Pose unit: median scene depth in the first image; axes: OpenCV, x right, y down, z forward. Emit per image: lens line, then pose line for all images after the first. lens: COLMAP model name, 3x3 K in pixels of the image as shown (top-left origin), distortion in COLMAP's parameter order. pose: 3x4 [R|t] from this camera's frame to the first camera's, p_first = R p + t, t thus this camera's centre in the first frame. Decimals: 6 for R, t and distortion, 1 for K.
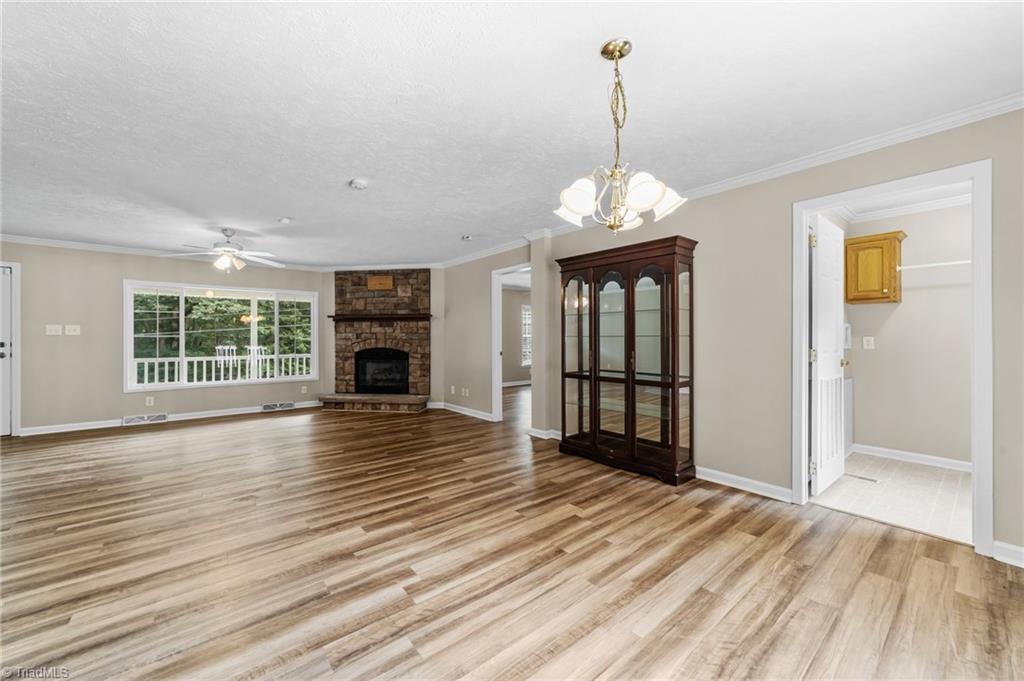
lens RADIAL K [[392.8, 0, 503.5], [0, 392.8, 336.1], [0, 0, 1]] dist [-0.009794, 0.001378]
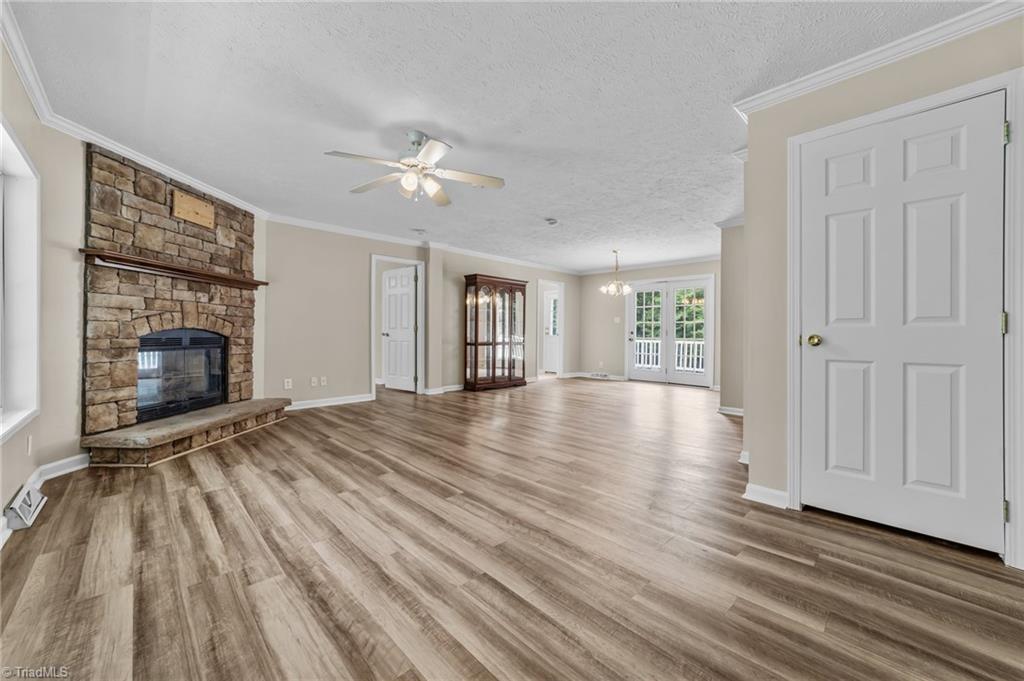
lens RADIAL K [[392.8, 0, 511.1], [0, 392.8, 335.0], [0, 0, 1]] dist [-0.009794, 0.001378]
pose [[-0.089058, -0.000827, 0.996026, -1.186400], [0.004284, 0.999990, 0.001213, 0.052948], [-0.996017, 0.004375, -0.089054, 0.798068]]
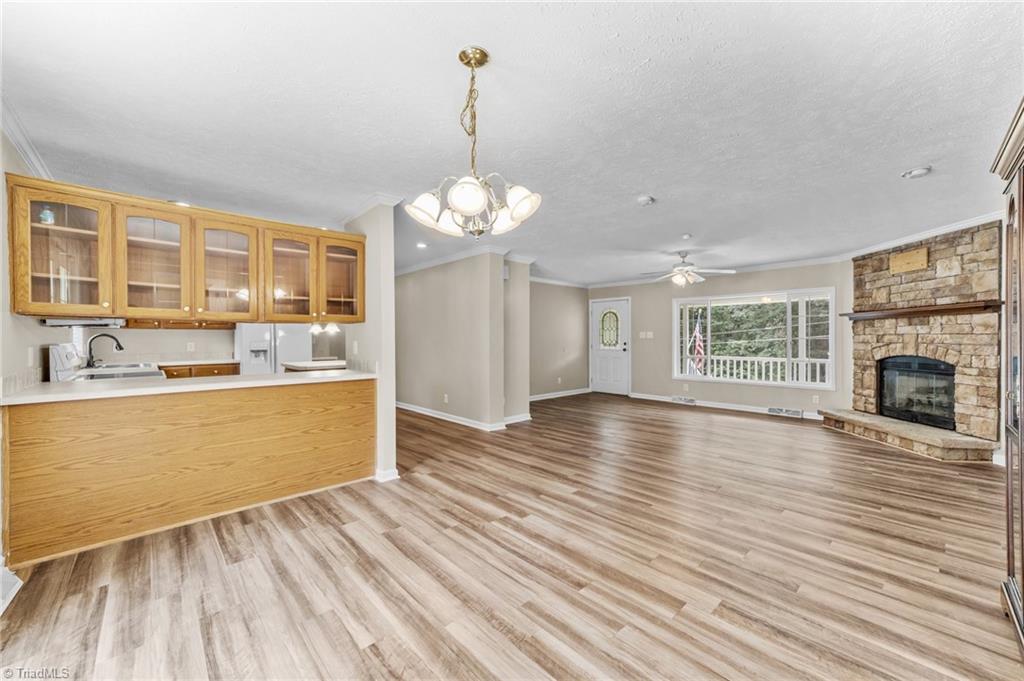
lens RADIAL K [[392.8, 0, 510.5], [0, 392.8, 342.4], [0, 0, 1]] dist [-0.009794, 0.001378]
pose [[0.076631, 0.009314, -0.997016, 0.419307], [0.001635, 0.999954, 0.009467, -0.001637], [0.997058, -0.002355, 0.076612, 0.325873]]
